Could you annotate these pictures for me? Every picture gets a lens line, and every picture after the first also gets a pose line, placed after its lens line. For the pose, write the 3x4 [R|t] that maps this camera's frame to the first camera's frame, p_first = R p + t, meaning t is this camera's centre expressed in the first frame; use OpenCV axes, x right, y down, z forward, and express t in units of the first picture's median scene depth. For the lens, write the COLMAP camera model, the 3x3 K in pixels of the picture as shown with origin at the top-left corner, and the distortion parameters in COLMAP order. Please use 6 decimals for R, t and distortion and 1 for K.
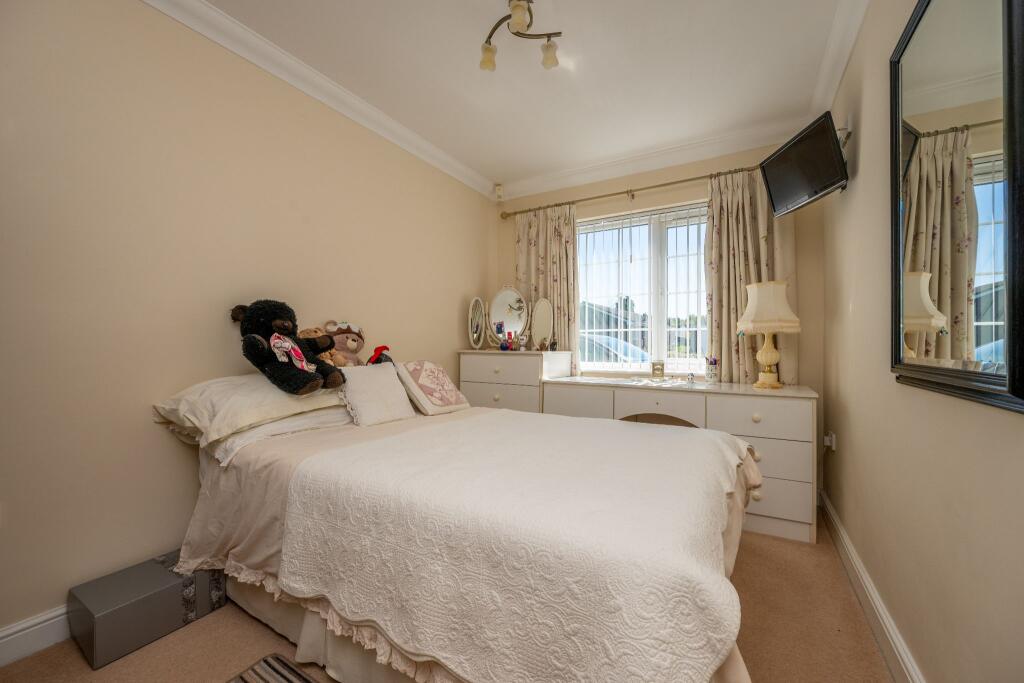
lens RADIAL K [[403.4, 0, 512.0], [0, 403.4, 341.5], [0, 0, 1]] dist [0.000279, 0.000040]
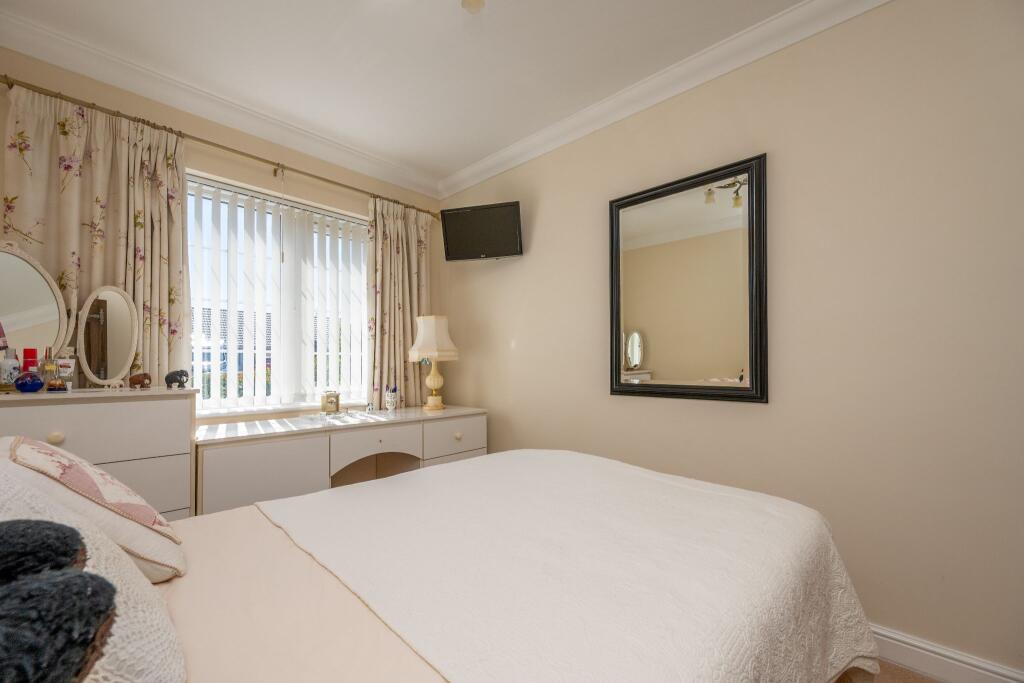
lens RADIAL K [[412.2, 0, 510.1], [0, 412.2, 358.2], [0, 0, 1]] dist [-0.002618, -0.000363]
pose [[0.233470, 0.013064, 0.972276, -0.352530], [-0.005950, 0.999910, -0.012006, -0.012669], [-0.972346, -0.002982, 0.233527, 0.426554]]
